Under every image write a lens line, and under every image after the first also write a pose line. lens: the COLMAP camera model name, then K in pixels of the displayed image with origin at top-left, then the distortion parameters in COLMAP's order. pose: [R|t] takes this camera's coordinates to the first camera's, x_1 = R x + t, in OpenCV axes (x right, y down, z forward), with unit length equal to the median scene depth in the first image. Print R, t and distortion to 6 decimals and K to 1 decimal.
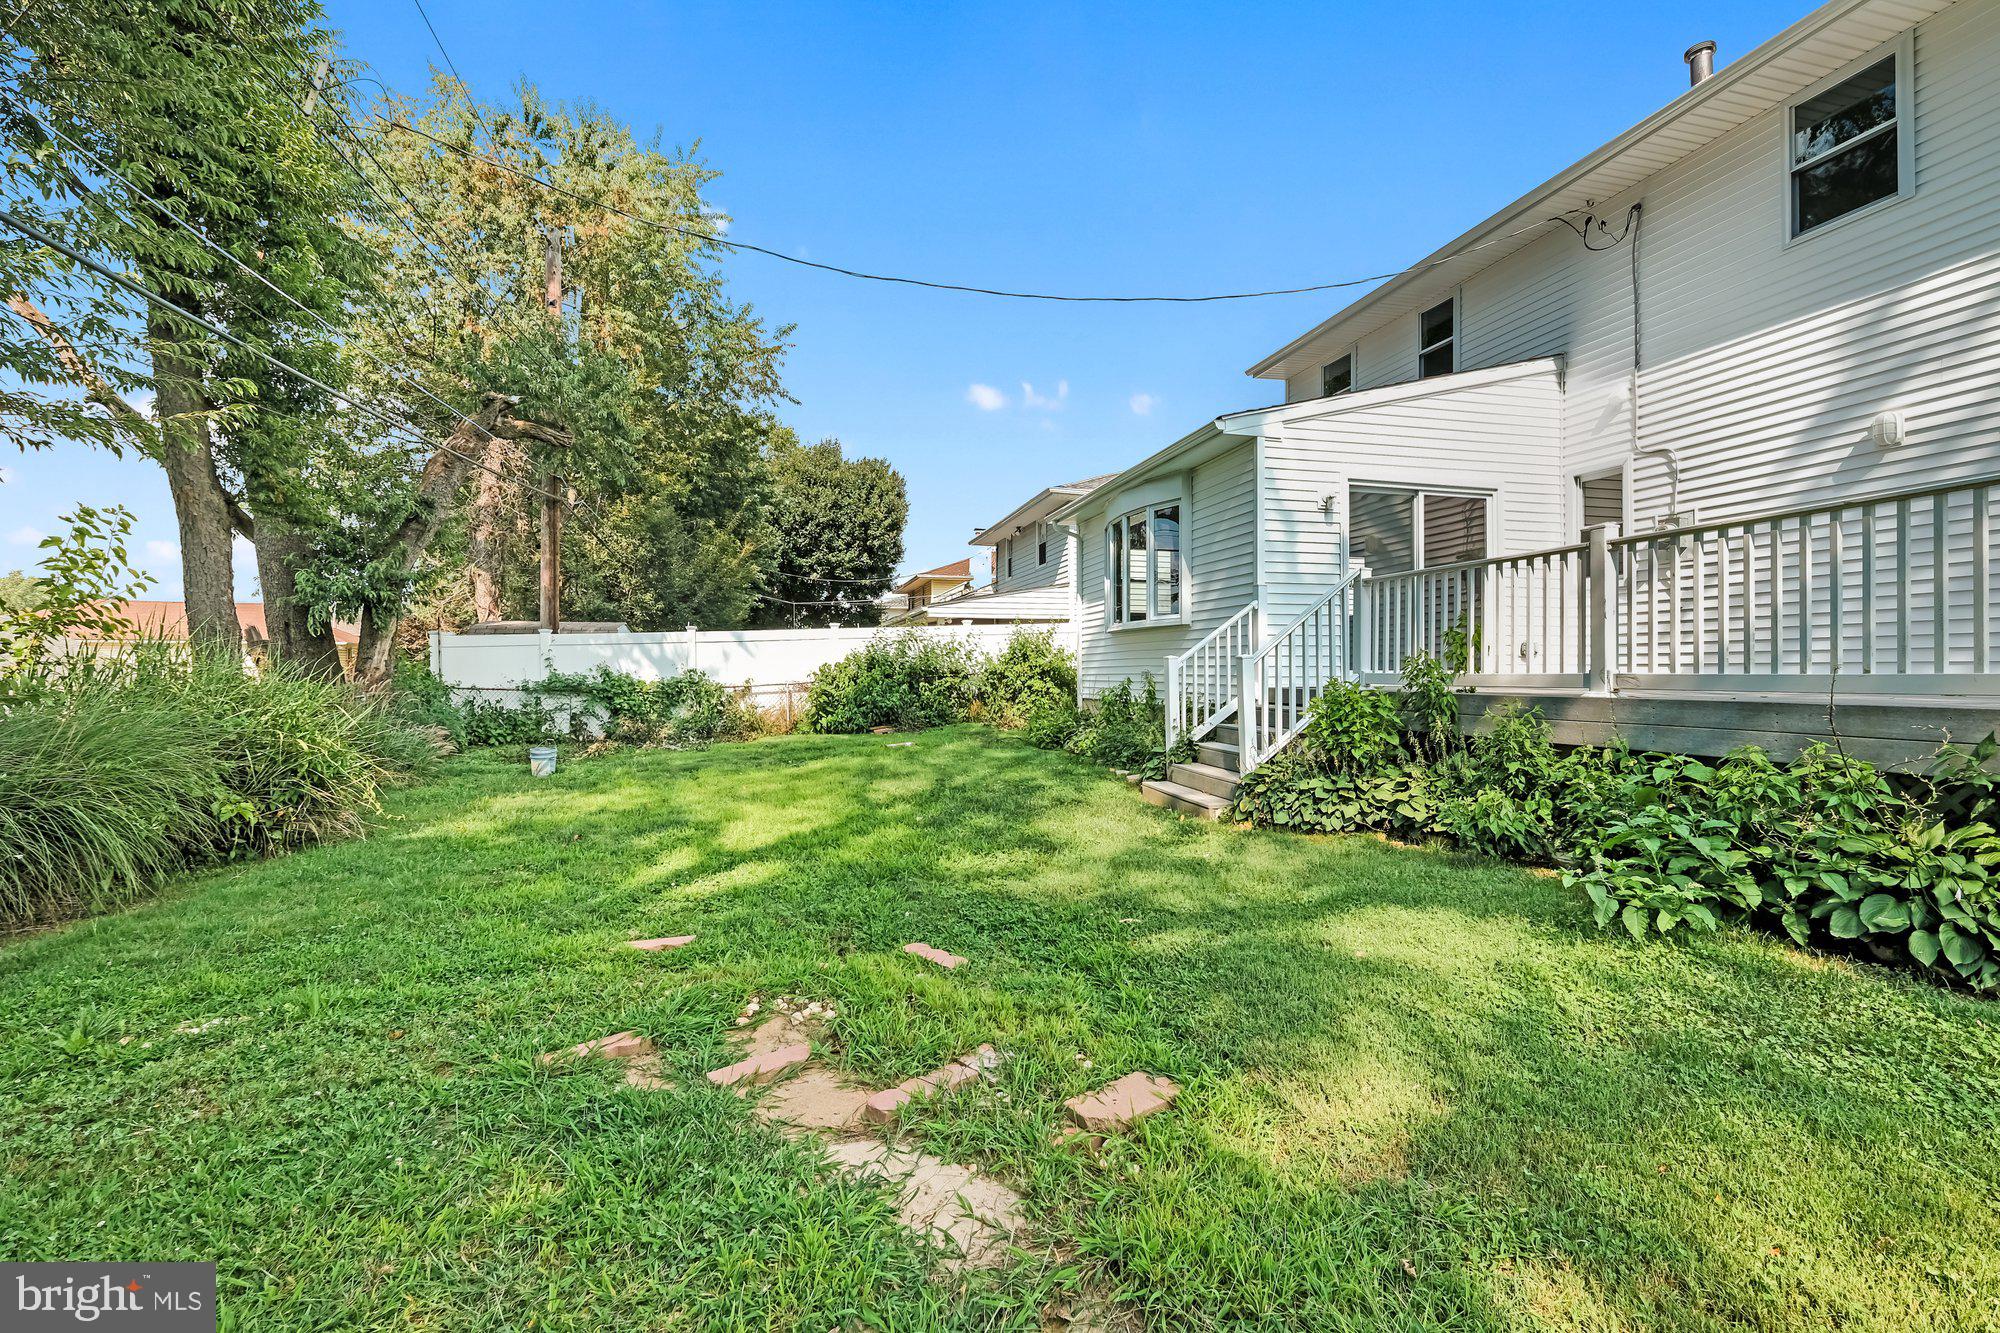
lens RADIAL K [[871.3, 0, 1000.8], [0, 871.3, 669.3], [0, 0, 1]] dist [-0.002085, -0.000219]
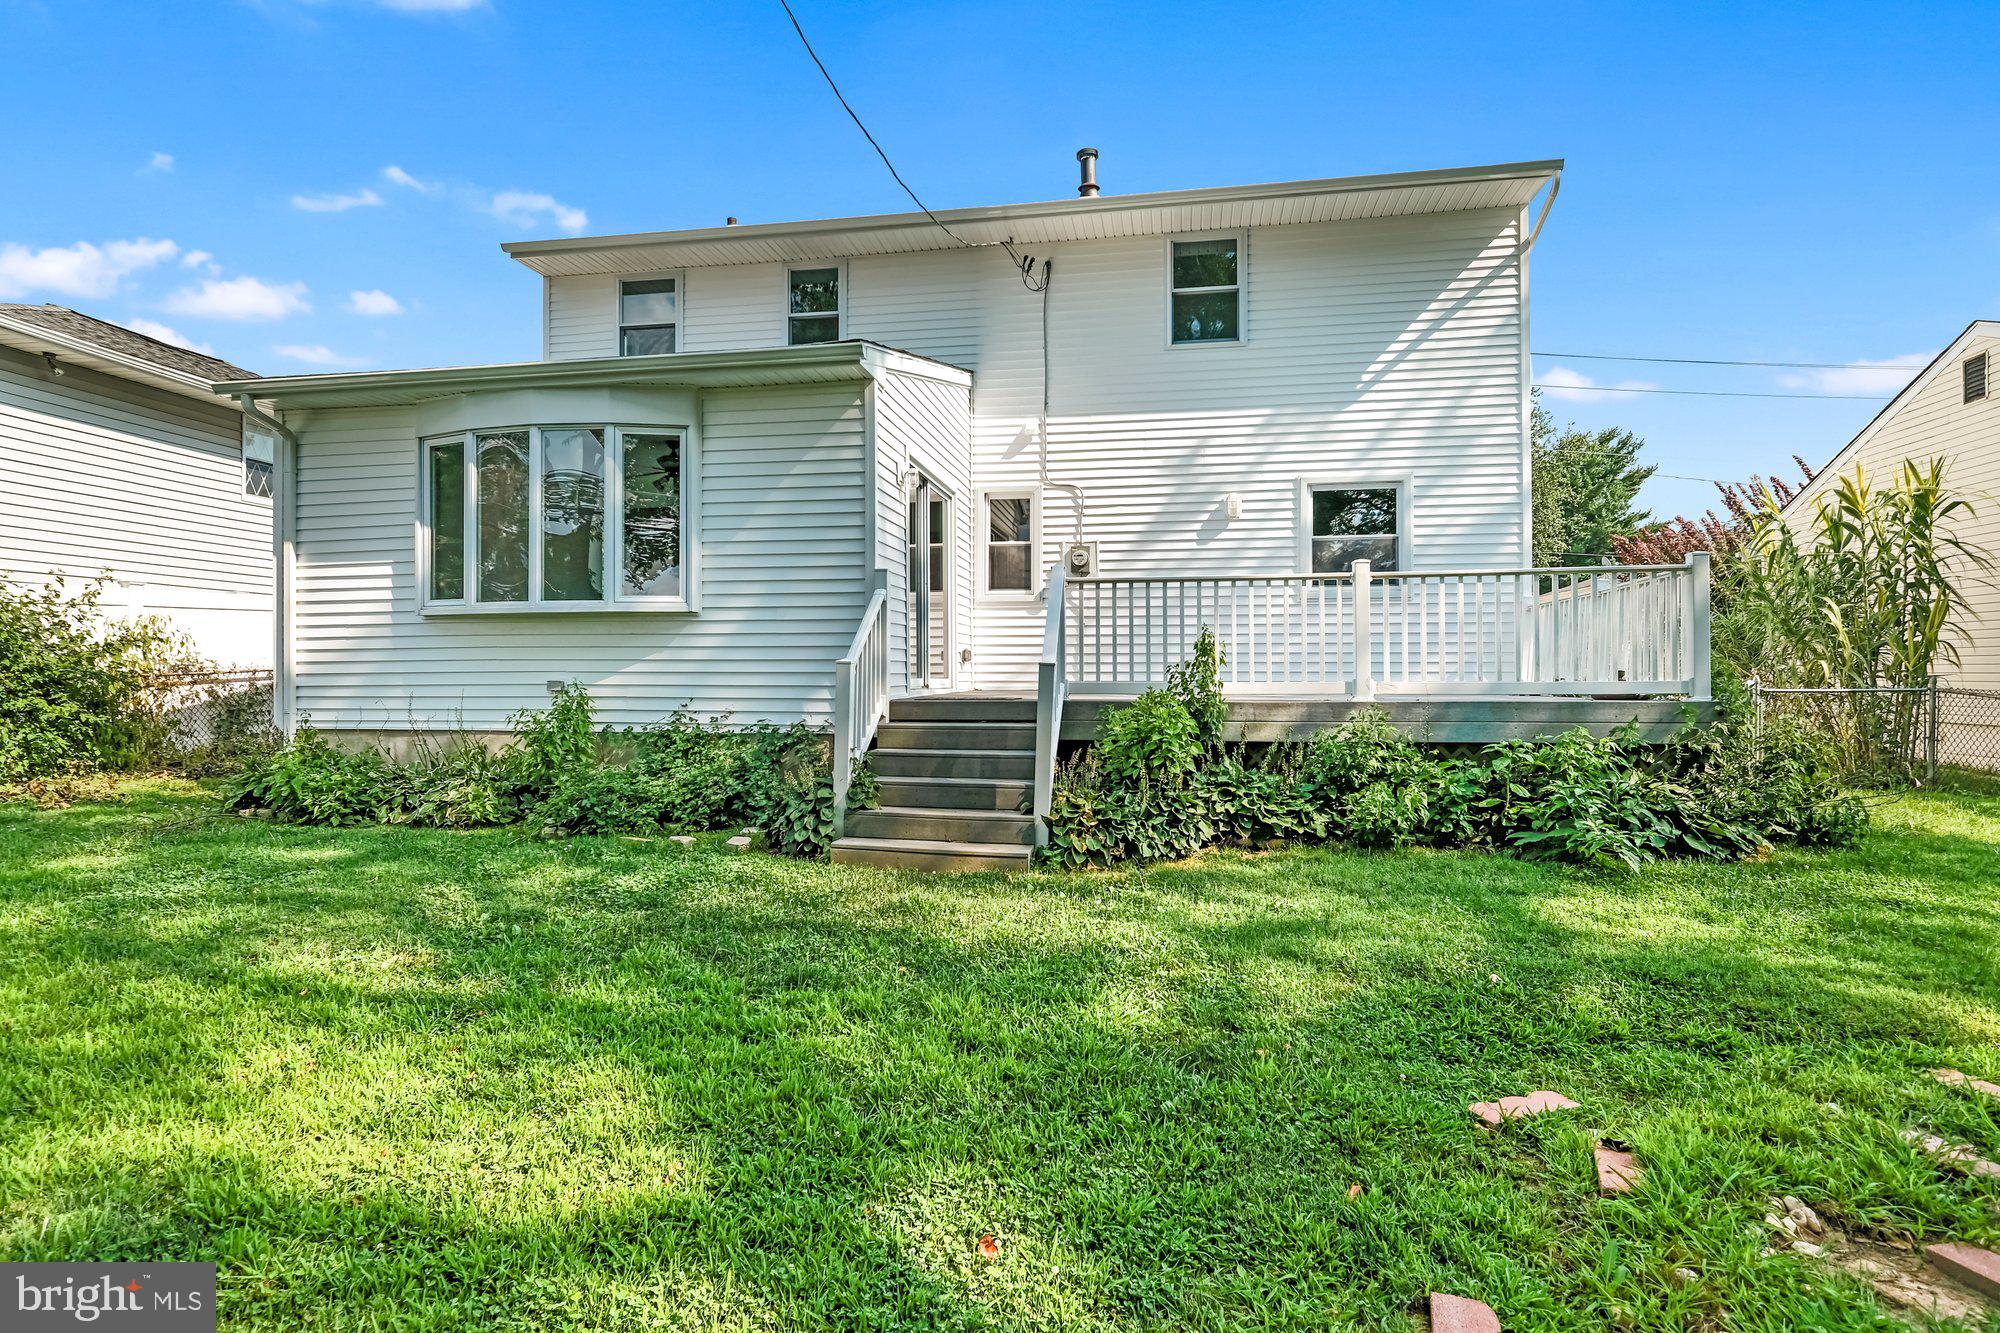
lens RADIAL K [[1008.2, 0, 1000.0], [0, 1008.2, 666.5], [0, 0, 1]] dist [0.002106, 0.000017]
pose [[0.375527, 0.013960, 0.926706, -0.484537], [0.011071, 0.999748, -0.019546, 0.010060], [-0.926745, 0.017600, 0.375278, 0.575419]]
